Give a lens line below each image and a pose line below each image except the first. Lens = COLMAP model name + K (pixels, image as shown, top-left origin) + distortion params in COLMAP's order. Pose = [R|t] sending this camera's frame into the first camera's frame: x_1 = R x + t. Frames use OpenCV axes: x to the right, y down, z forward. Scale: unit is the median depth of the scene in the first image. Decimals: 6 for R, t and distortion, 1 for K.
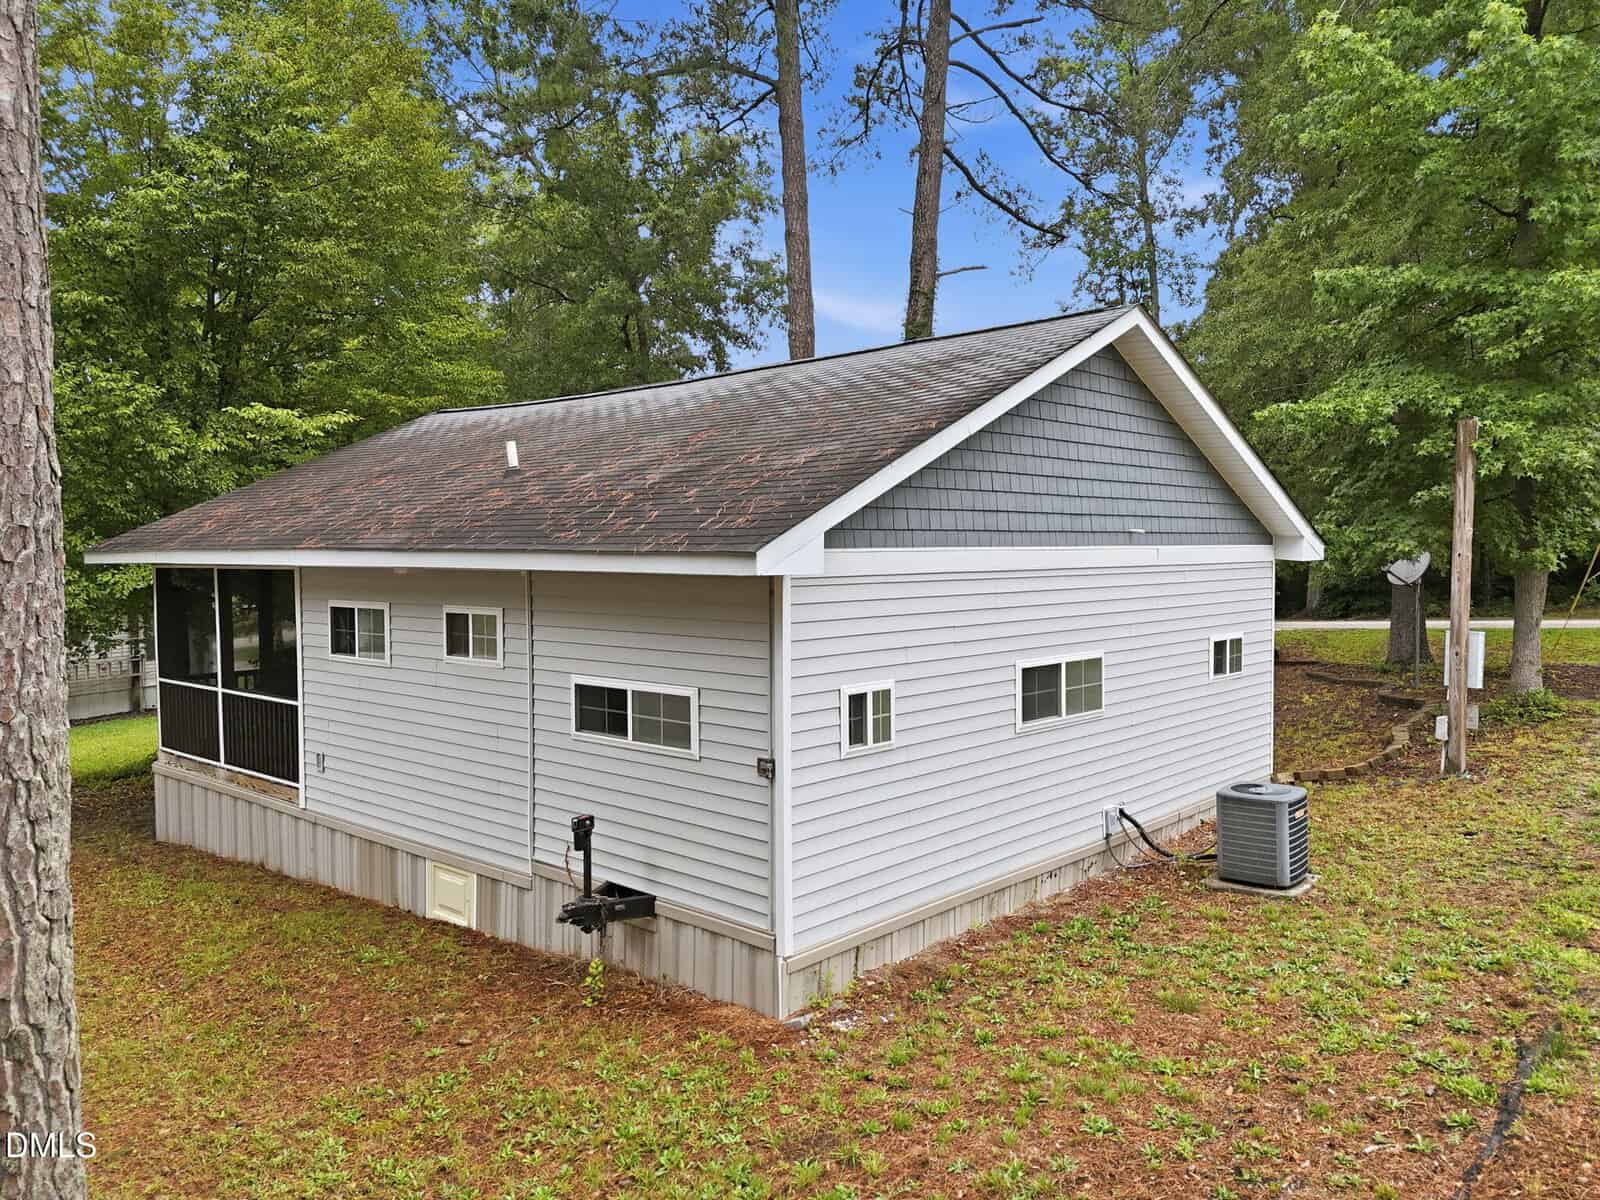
lens RADIAL K [[1181.3, 0, 800.0], [0, 1181.3, 600.0], [0, 0, 1]] dist [0.053058, -0.005423]
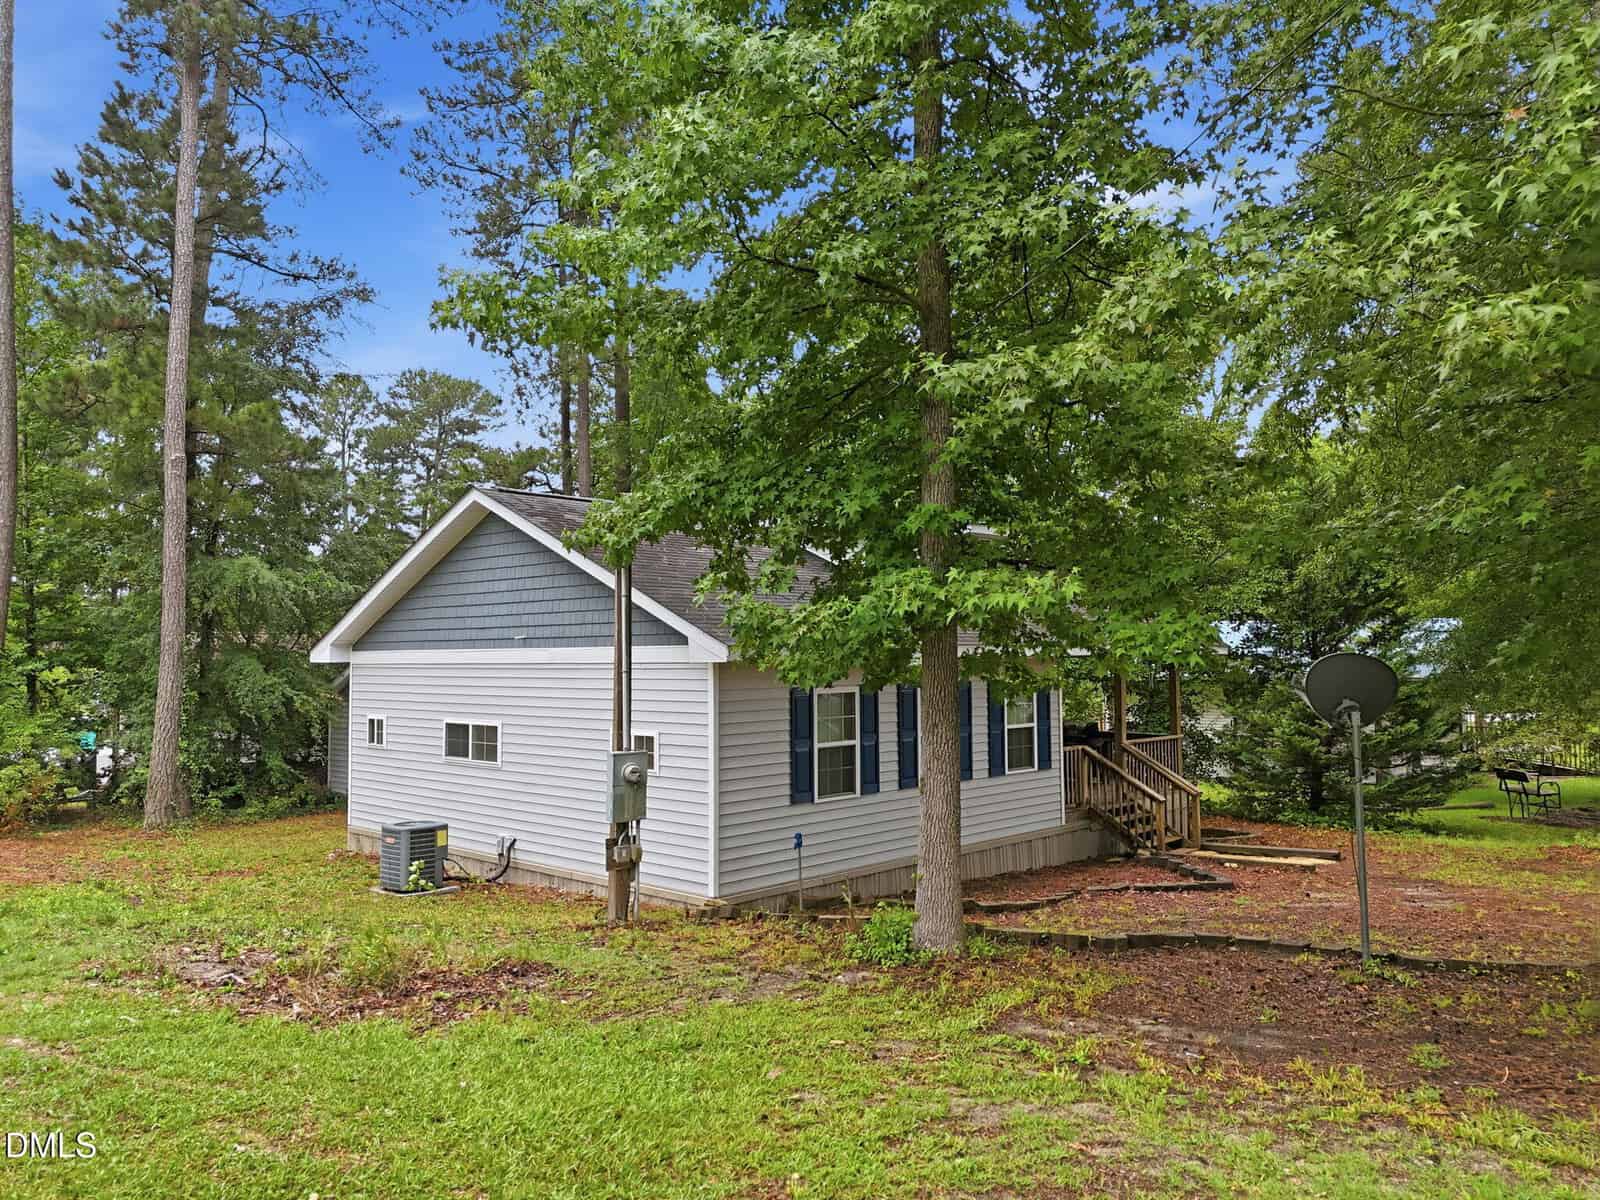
lens RADIAL K [[1181.3, 0, 800.0], [0, 1181.3, 600.0], [0, 0, 1]] dist [0.053058, -0.005423]
pose [[-0.024117, -0.038125, -0.998982, 1.187698], [-0.035795, 0.998665, -0.037248, -0.045086], [0.999068, 0.034860, -0.025449, 0.986929]]
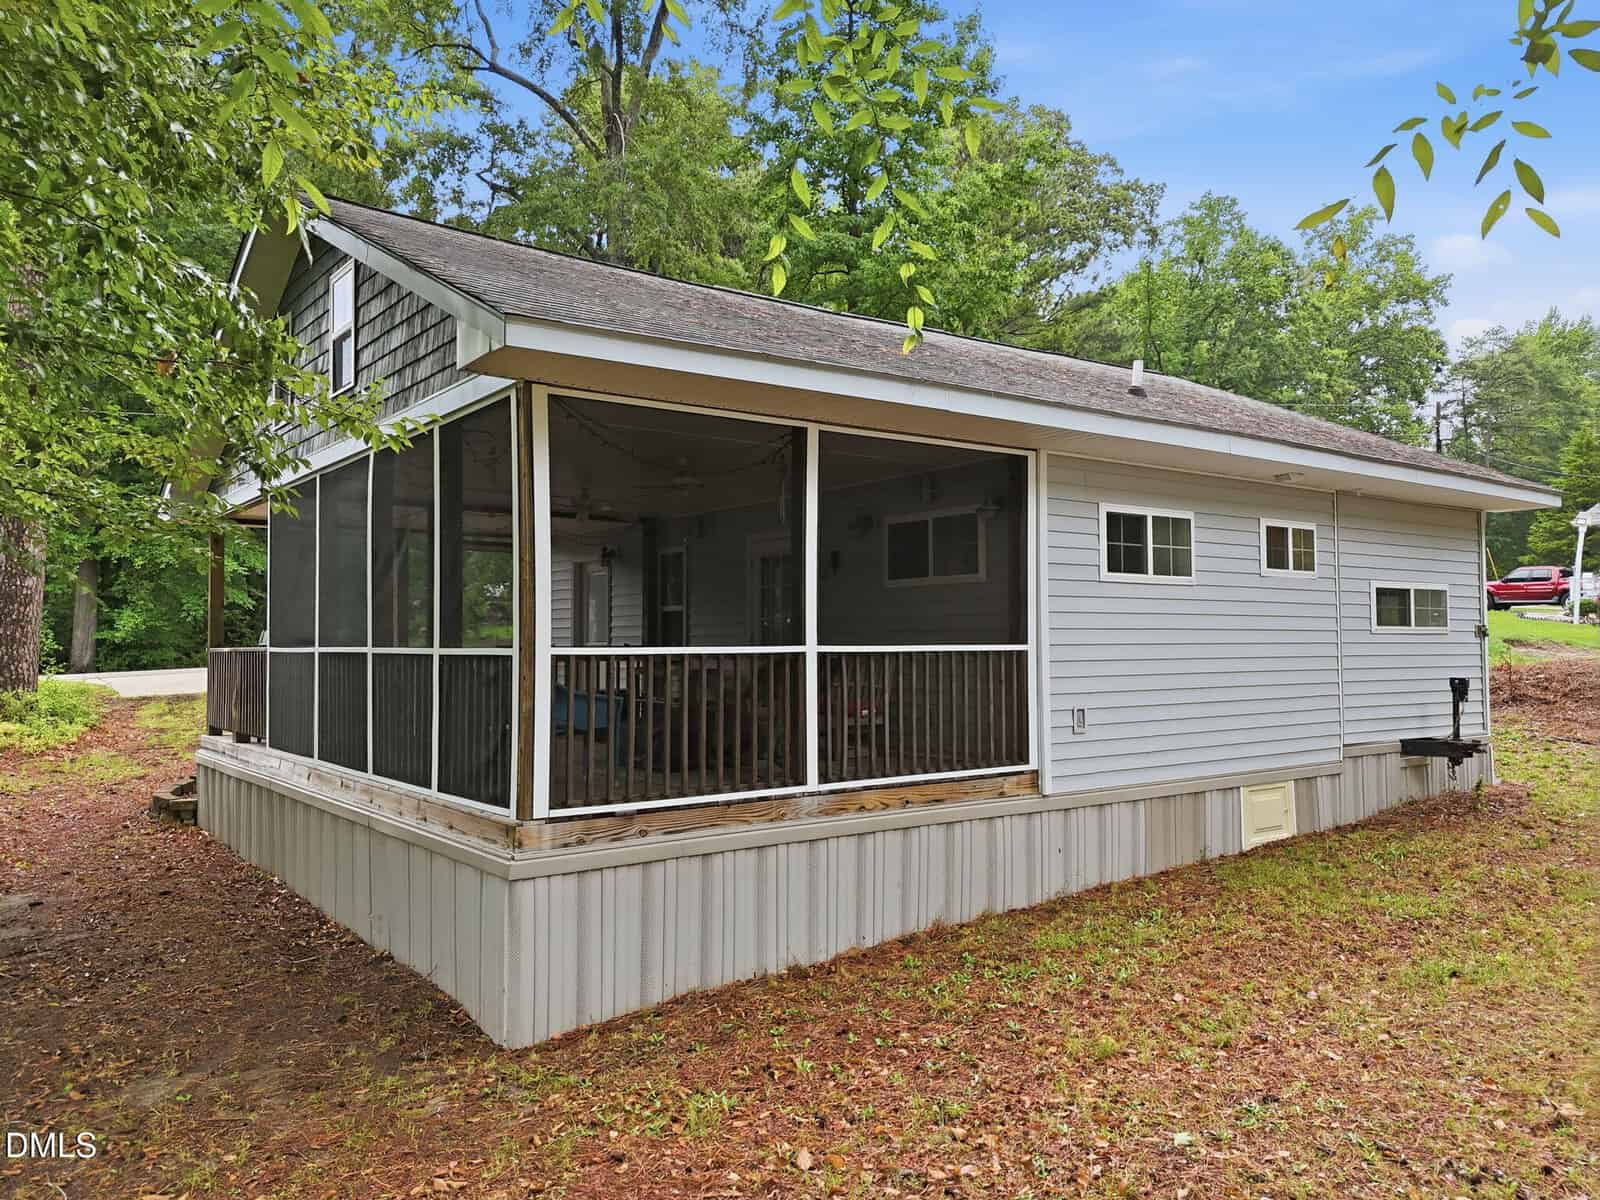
lens RADIAL K [[1181.3, 0, 800.0], [0, 1181.3, 600.0], [0, 0, 1]] dist [0.053058, -0.005423]
pose [[0.198173, 0.033610, 0.979591, -1.533184], [0.040715, 0.998267, -0.042488, 0.112570], [-0.979321, 0.048304, 0.196461, 1.347373]]
